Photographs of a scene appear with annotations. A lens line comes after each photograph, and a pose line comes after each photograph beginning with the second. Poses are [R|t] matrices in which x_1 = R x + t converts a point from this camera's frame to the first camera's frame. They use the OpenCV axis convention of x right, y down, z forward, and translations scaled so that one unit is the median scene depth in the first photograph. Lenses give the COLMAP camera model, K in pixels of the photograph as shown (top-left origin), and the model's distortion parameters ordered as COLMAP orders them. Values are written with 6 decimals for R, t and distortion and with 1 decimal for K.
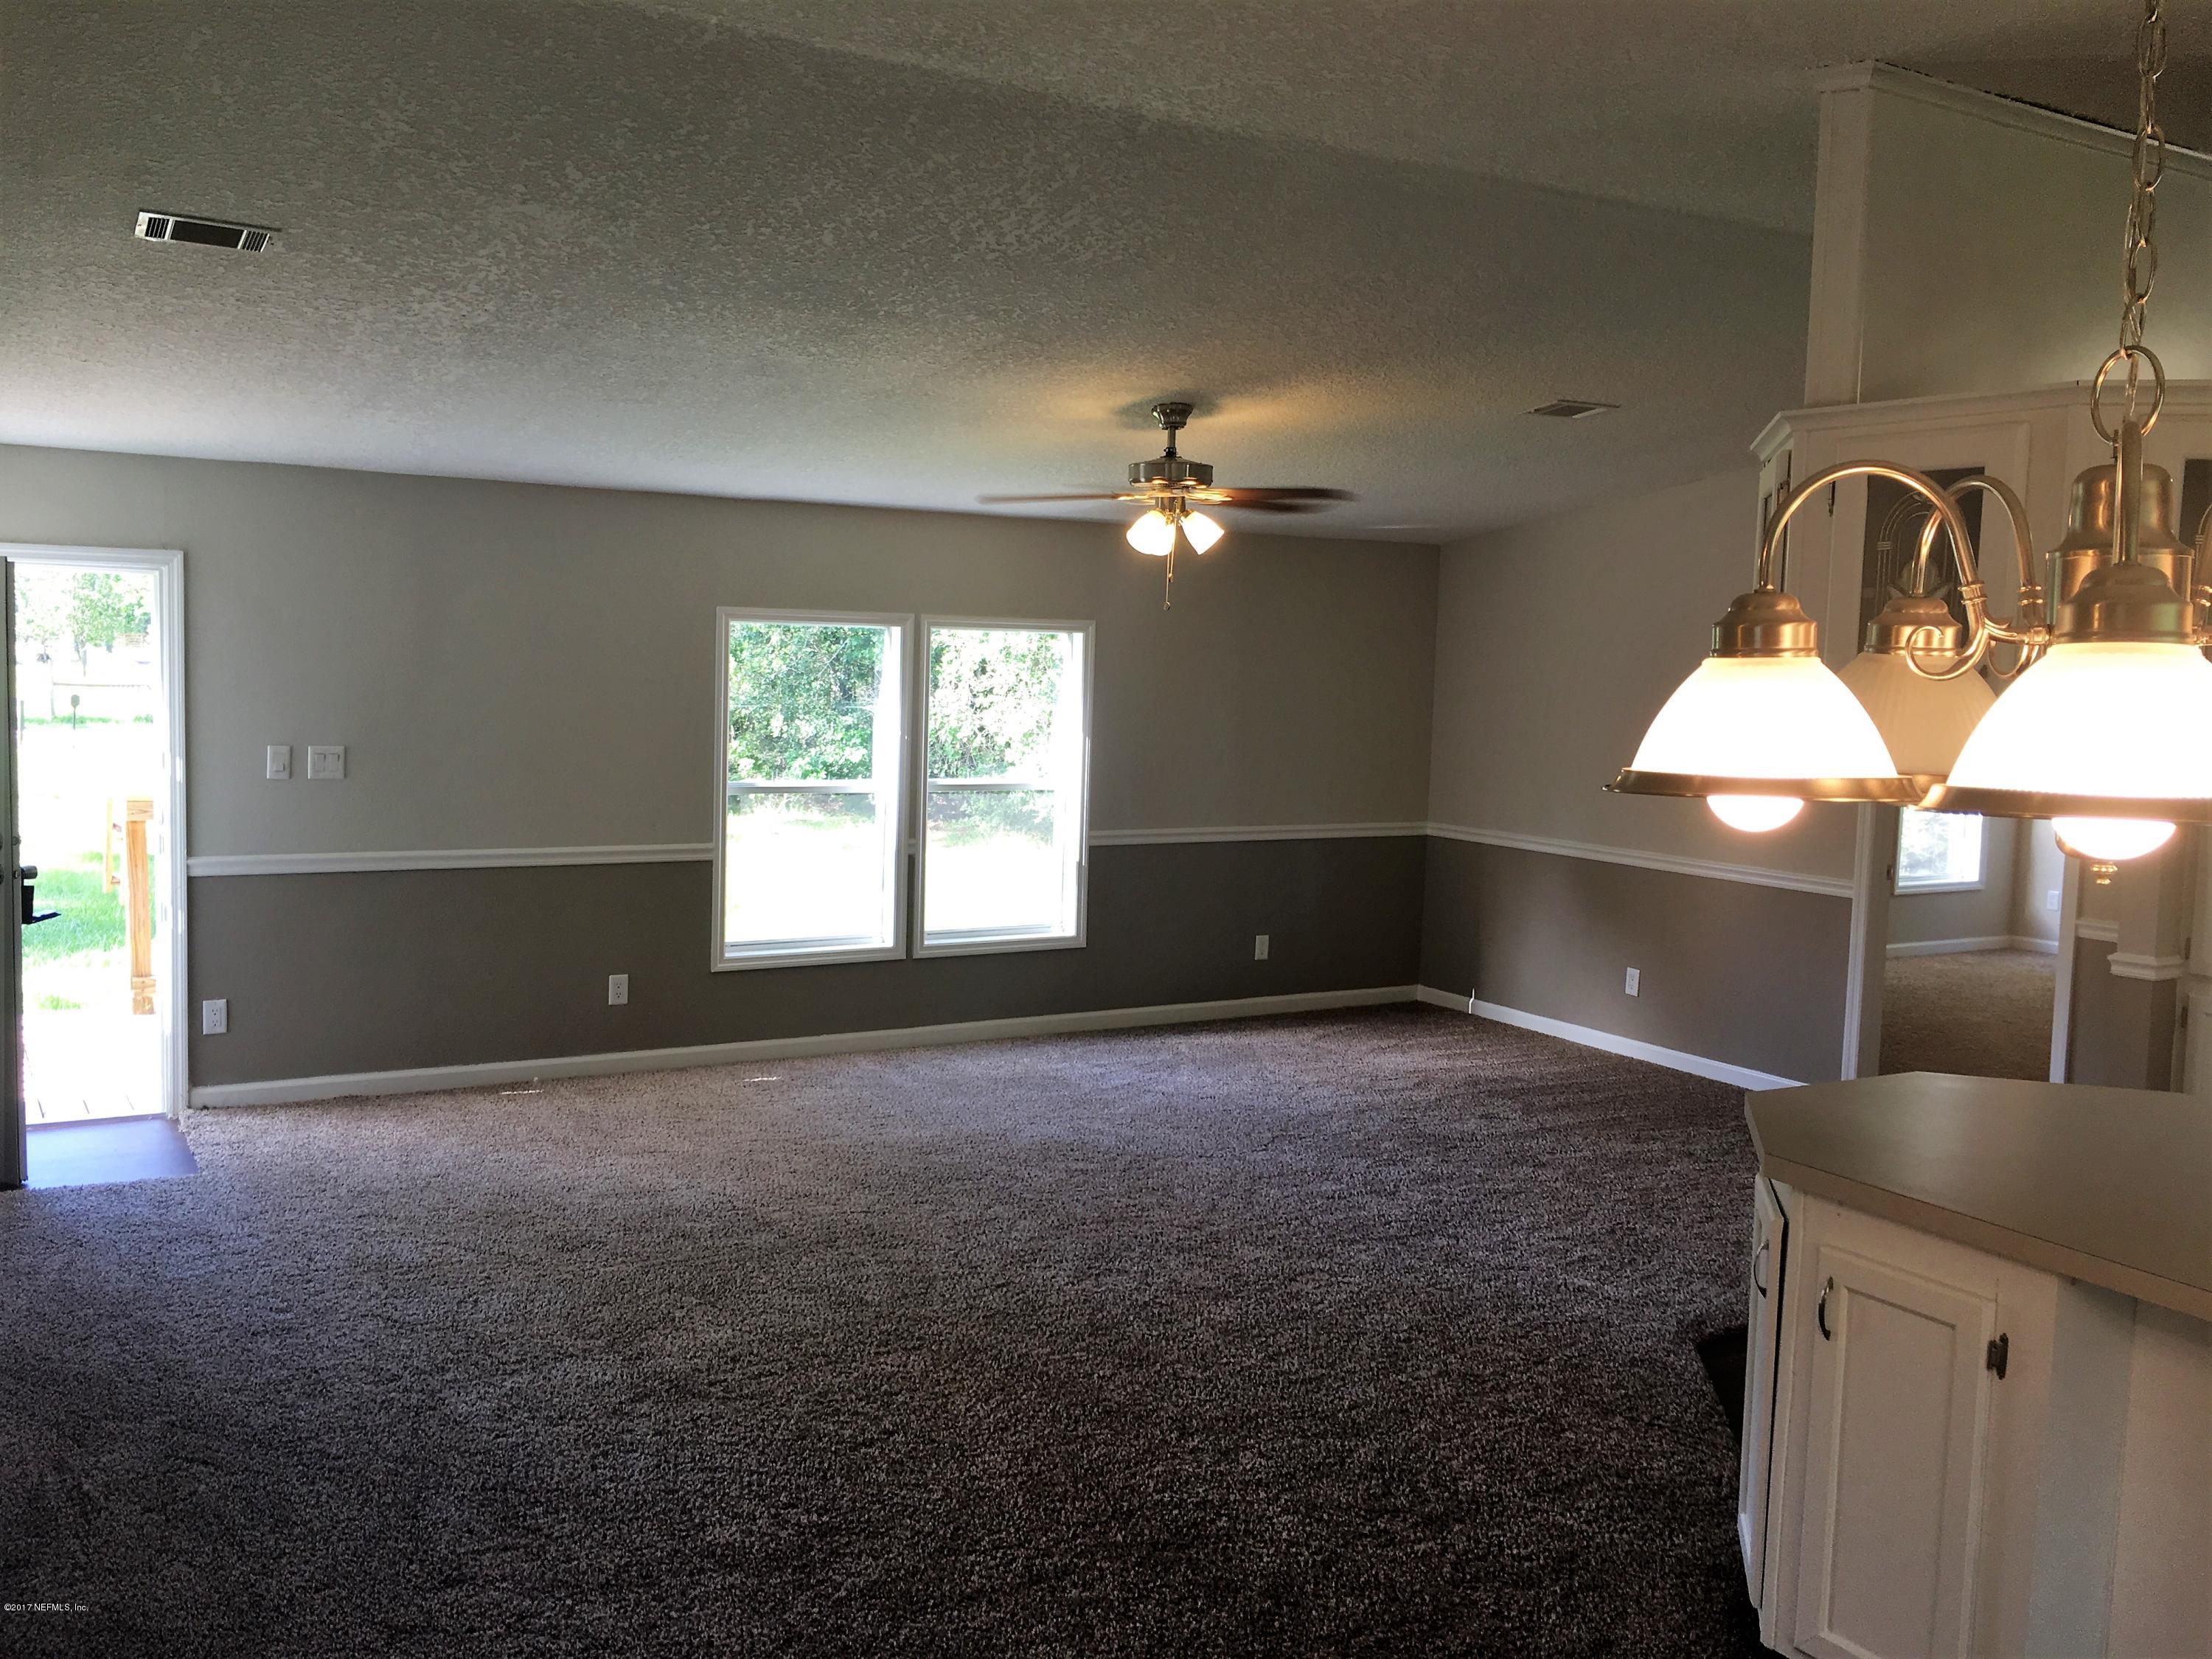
lens RADIAL K [[1910.6, 0, 1102.2], [0, 1910.6, 837.1], [0, 0, 1]] dist [0.092509, -0.124857]
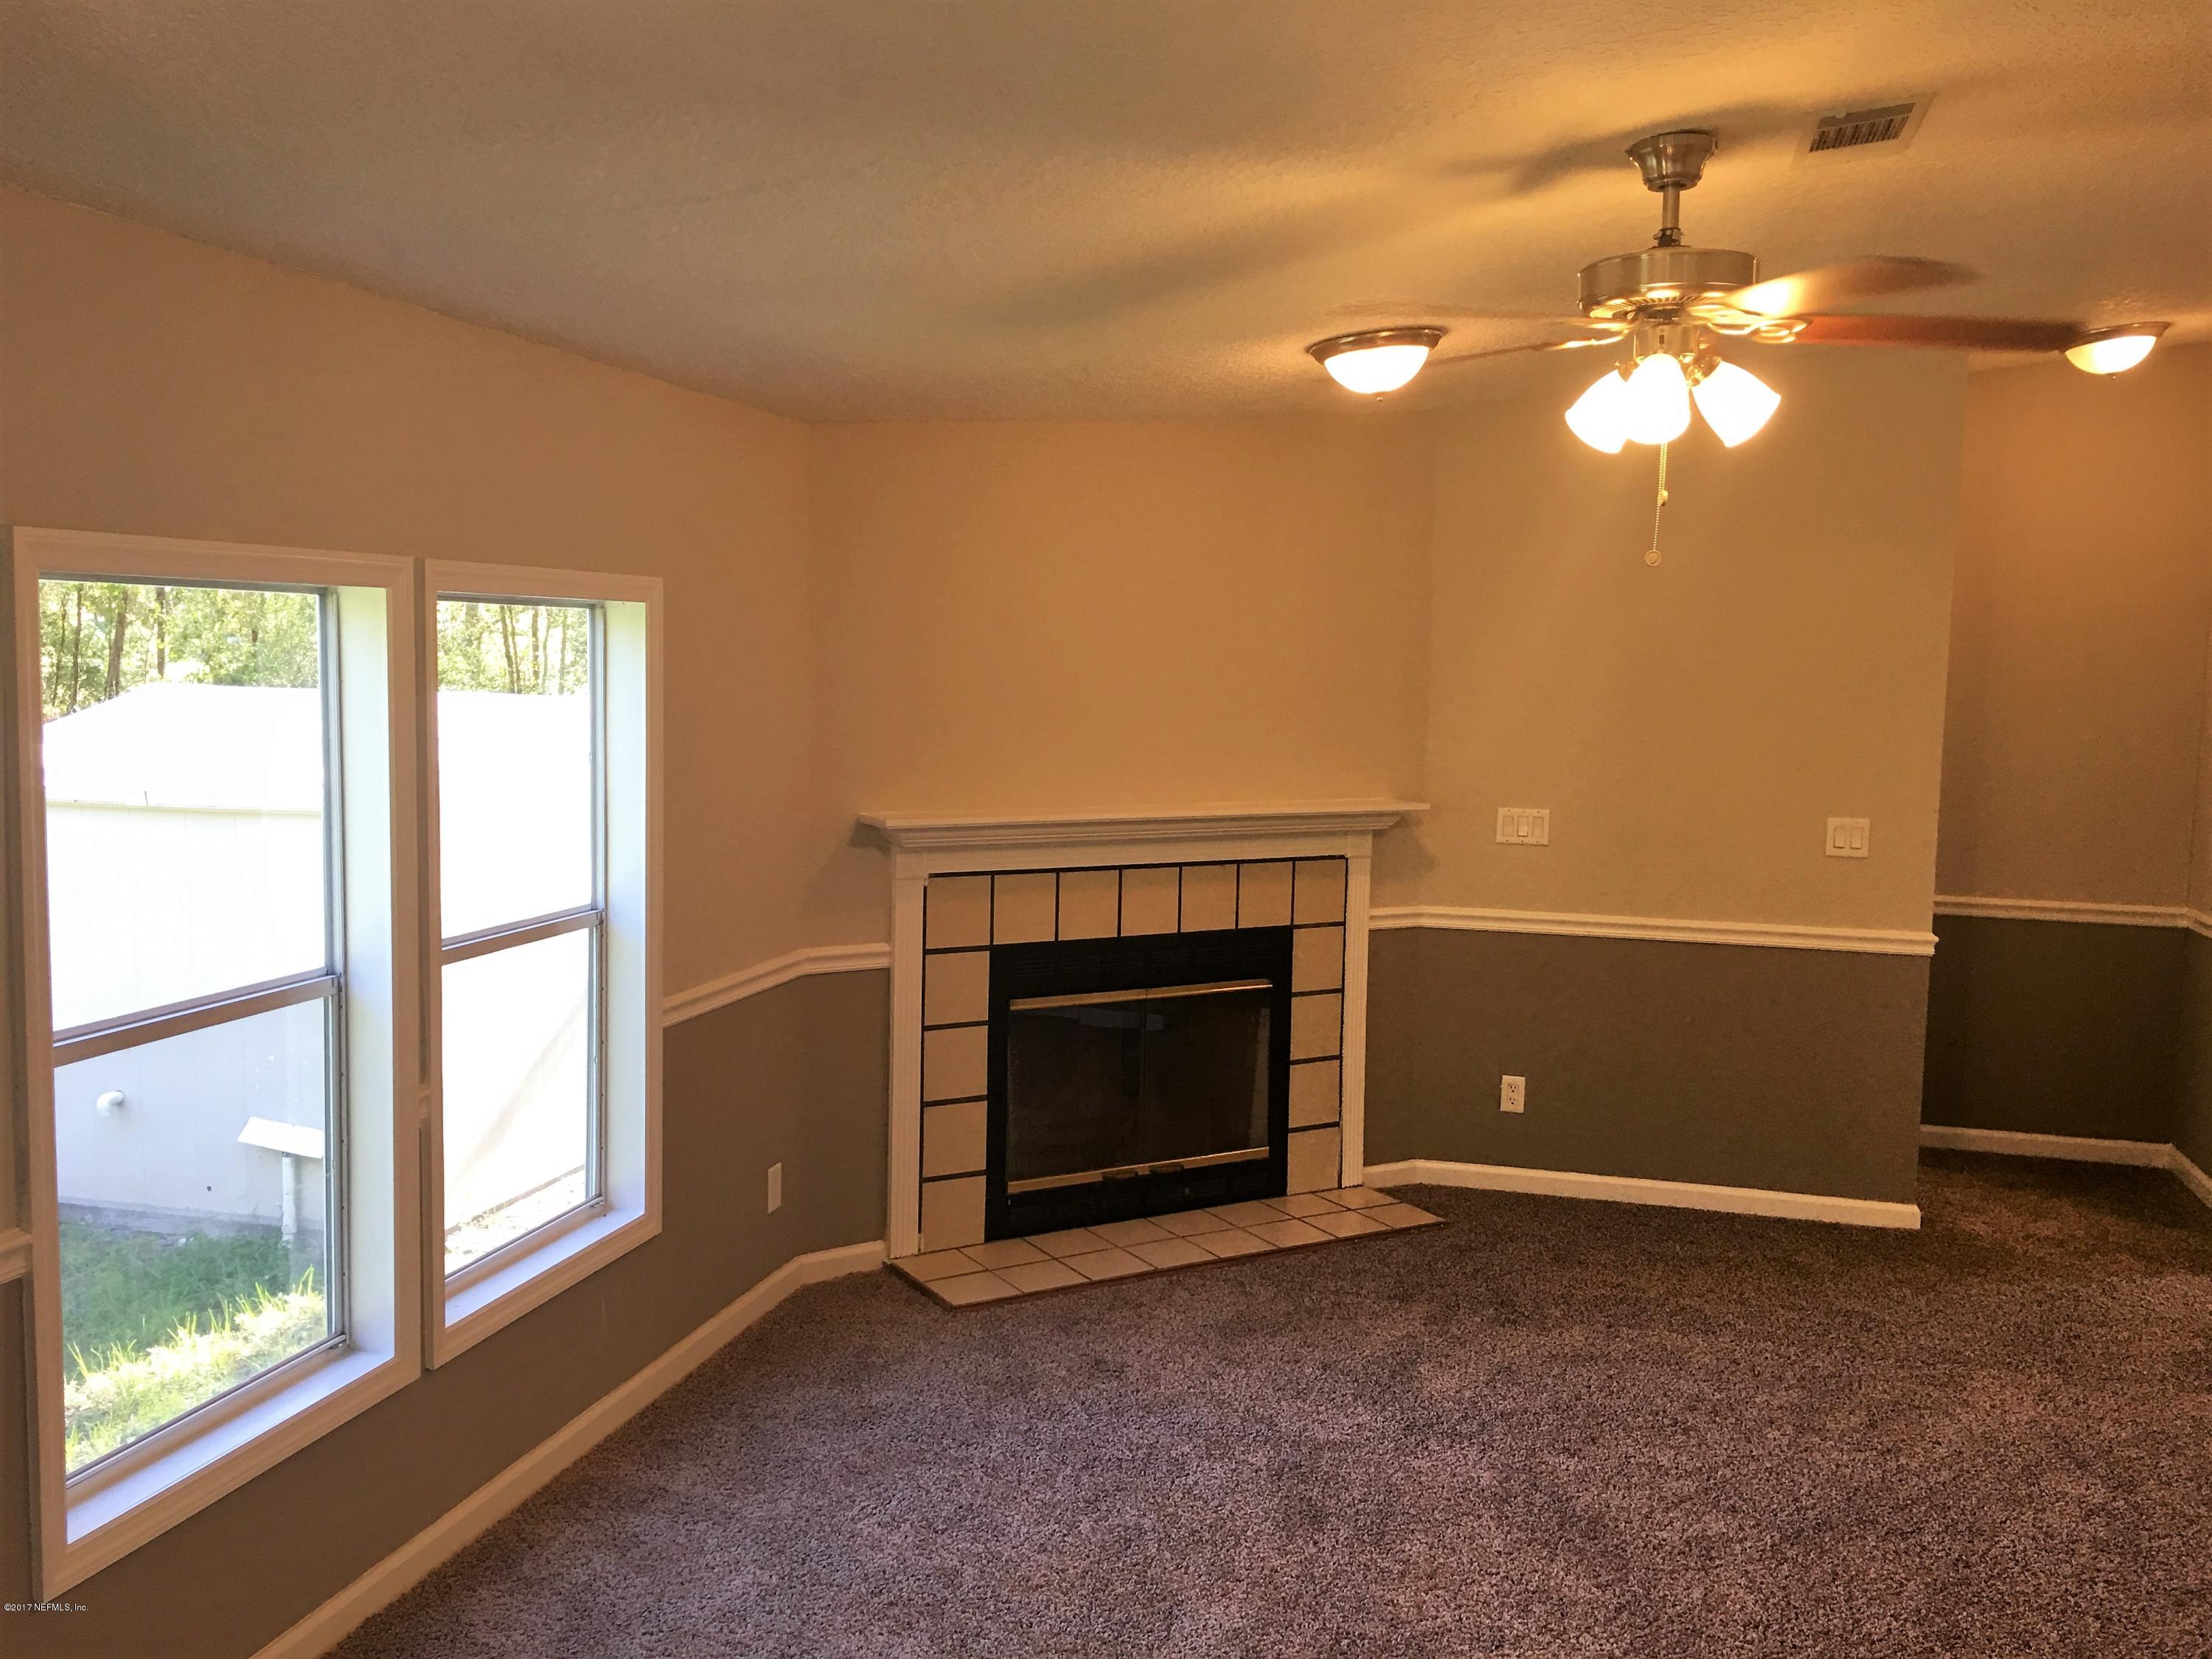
lens RADIAL K [[1910.6, 0, 1103.3], [0, 1910.6, 819.2], [0, 0, 1]] dist [0.092509, -0.124857]
pose [[0.699215, -0.067948, 0.711675, -0.292756], [0.058847, 0.997565, 0.037427, -0.065515], [-0.712485, 0.015711, 0.701511, 0.590376]]
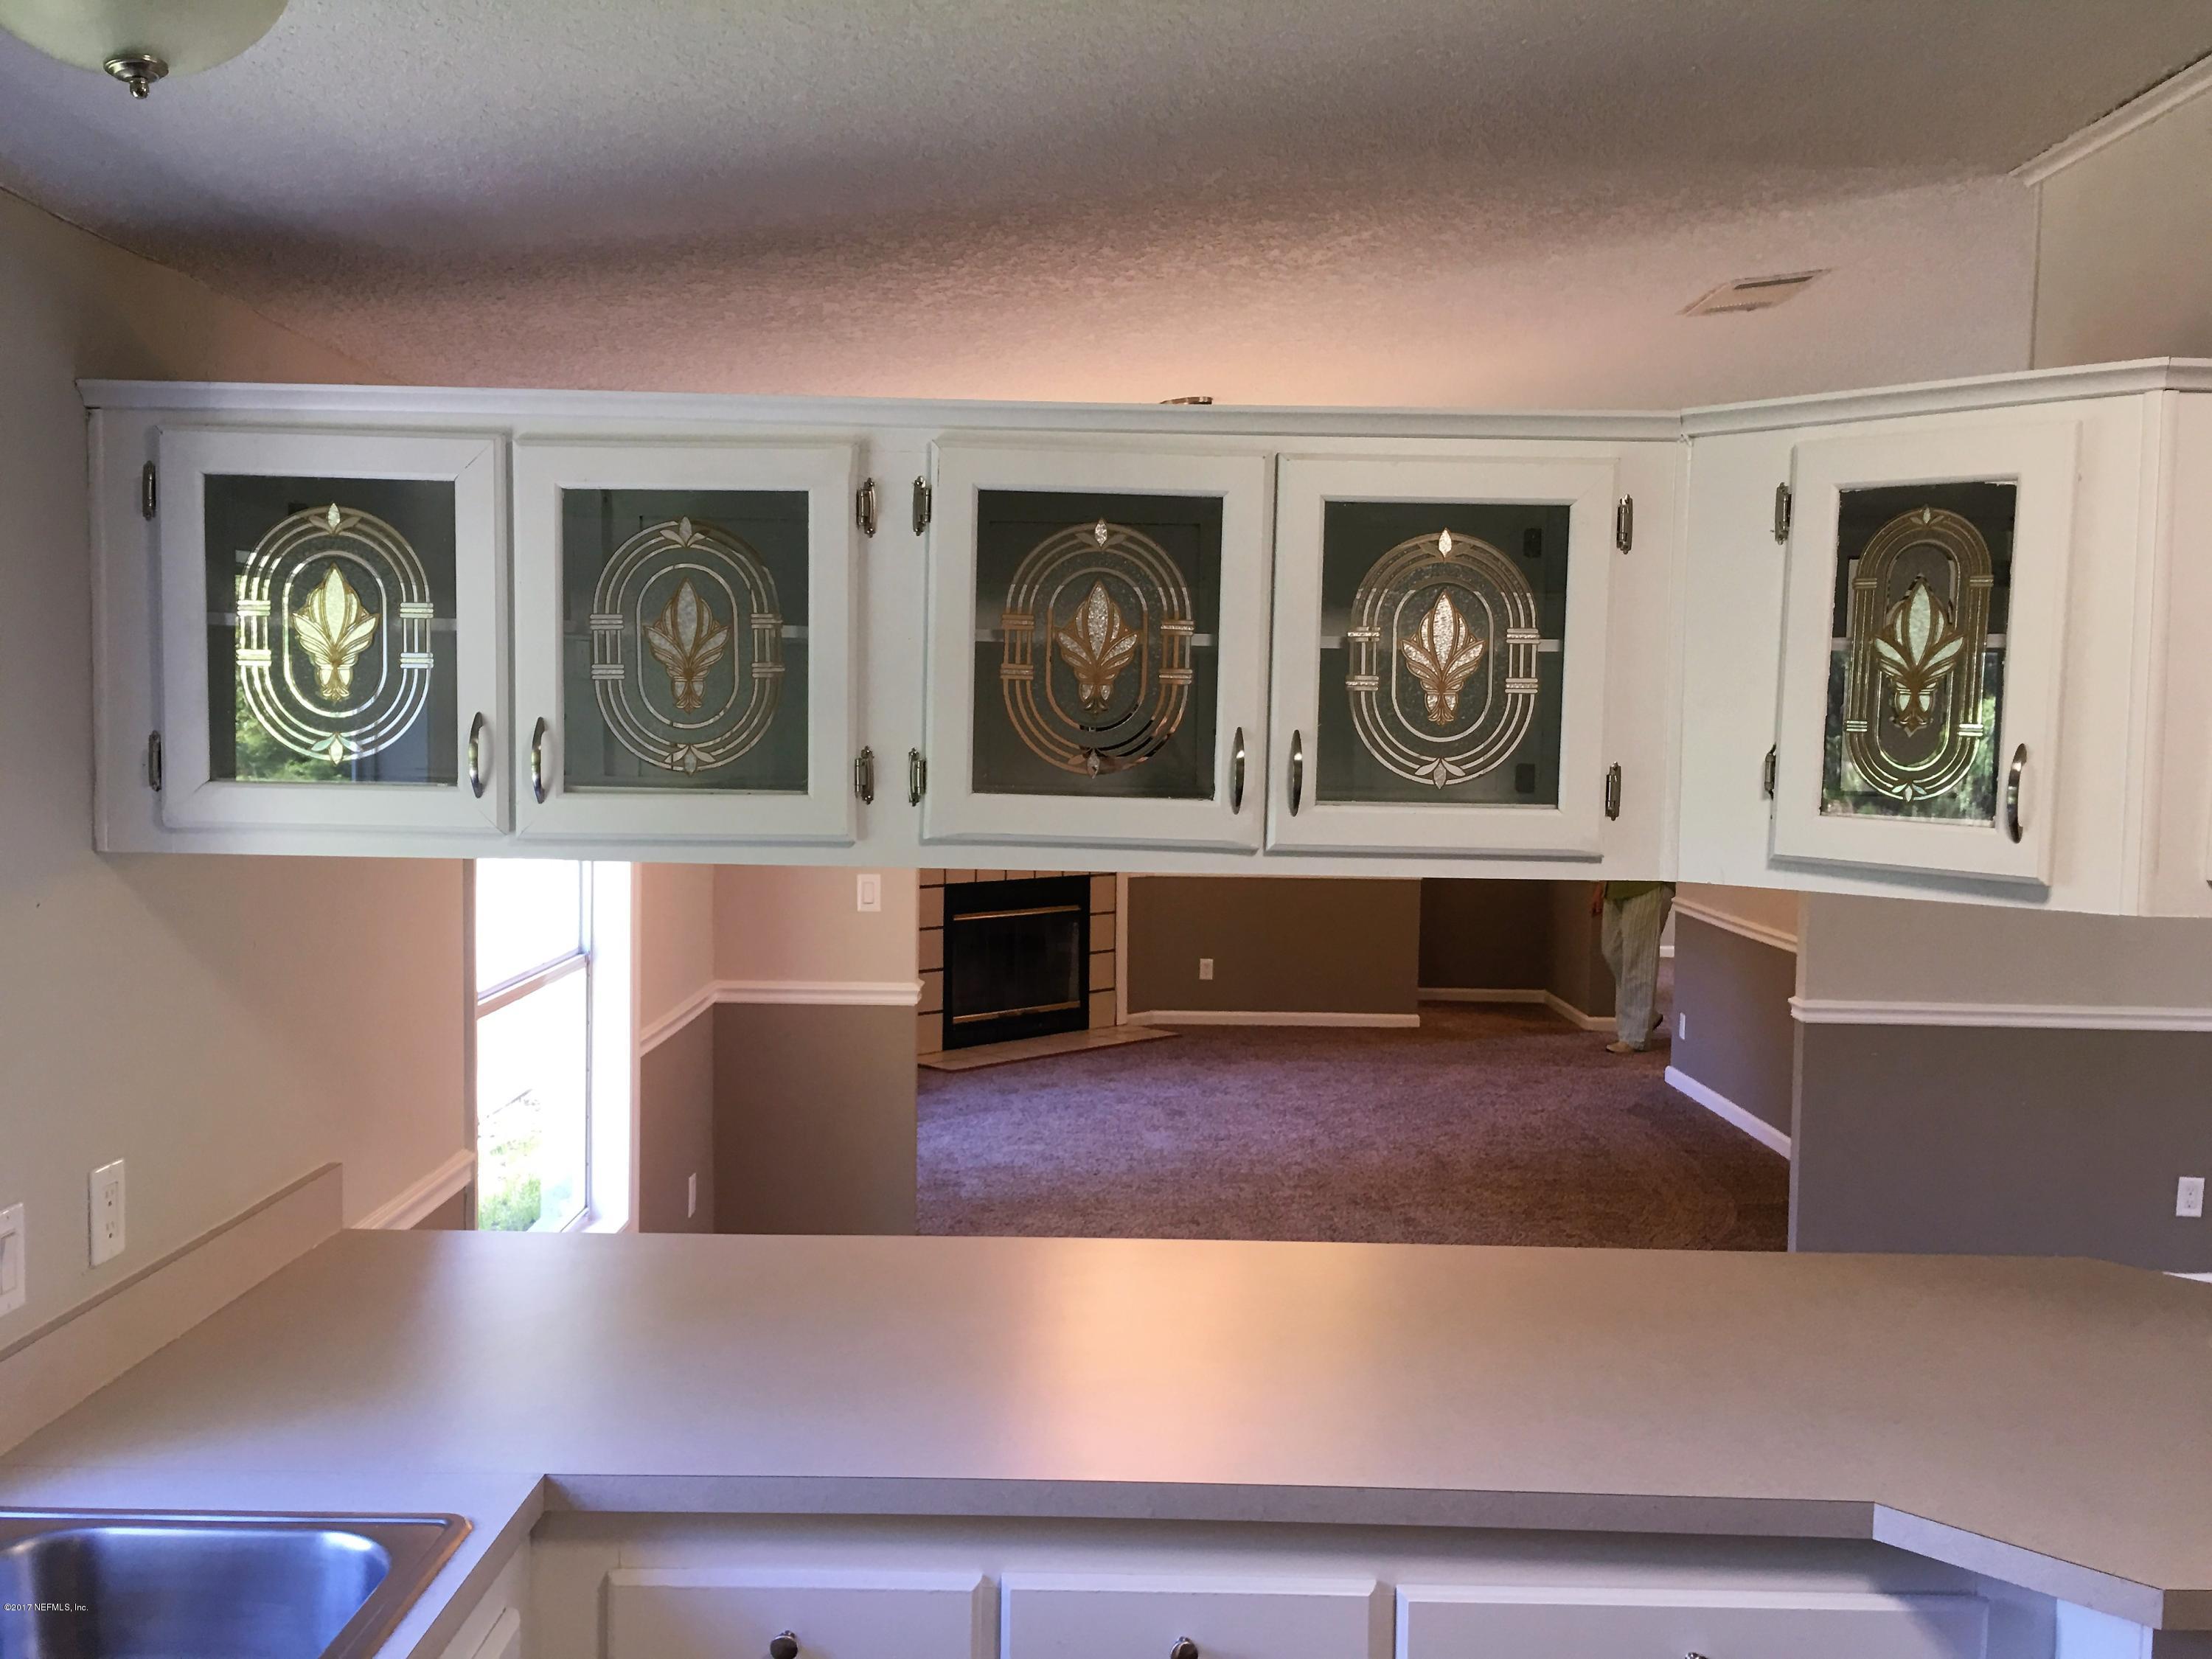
lens RADIAL K [[1910.6, 0, 1103.7], [0, 1910.6, 827.2], [0, 0, 1]] dist [0.092509, -0.124857]
pose [[0.505724, -0.062676, 0.860415, -0.822566], [0.082252, 0.996317, 0.024231, -0.056582], [-0.858765, 0.058516, 0.509017, 0.386317]]
